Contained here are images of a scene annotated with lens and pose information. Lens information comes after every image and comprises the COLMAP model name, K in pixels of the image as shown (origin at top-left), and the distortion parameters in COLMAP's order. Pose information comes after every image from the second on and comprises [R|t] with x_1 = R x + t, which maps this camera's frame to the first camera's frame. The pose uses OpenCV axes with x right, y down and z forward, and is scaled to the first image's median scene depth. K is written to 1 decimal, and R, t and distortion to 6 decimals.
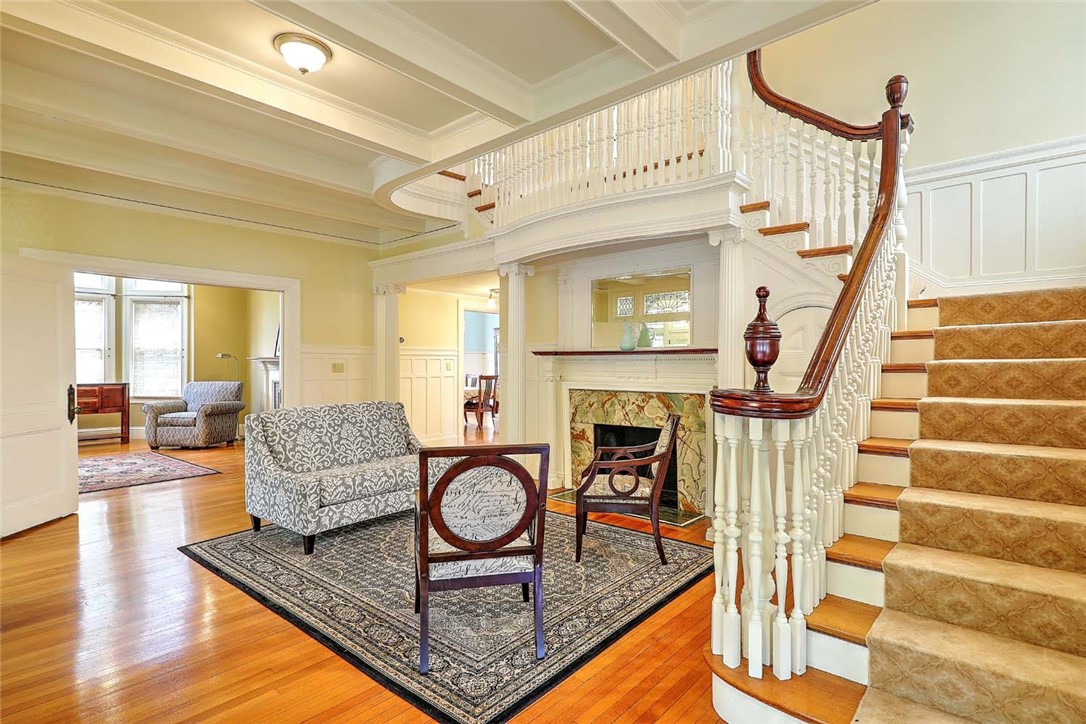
lens RADIAL K [[551.1, 0, 543.0], [0, 551.1, 362.0], [0, 0, 1]] dist [0.023067, -0.000271]
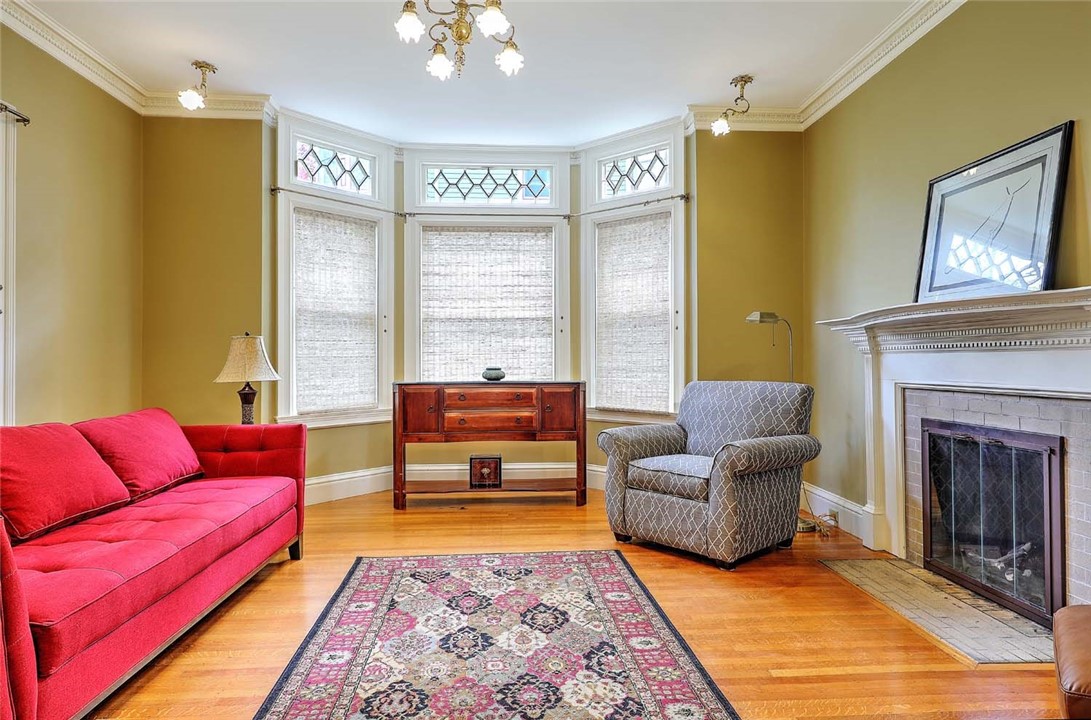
lens RADIAL K [[607.2, 0, 545.5], [0, 607.2, 360.0], [0, 0, 1]] dist [-0.002103, -0.000559]
pose [[0.710353, -0.006094, -0.703819, -0.385676], [0.003694, 0.999981, -0.004929, 0.021082], [0.703836, 0.000901, 0.710362, 0.589035]]
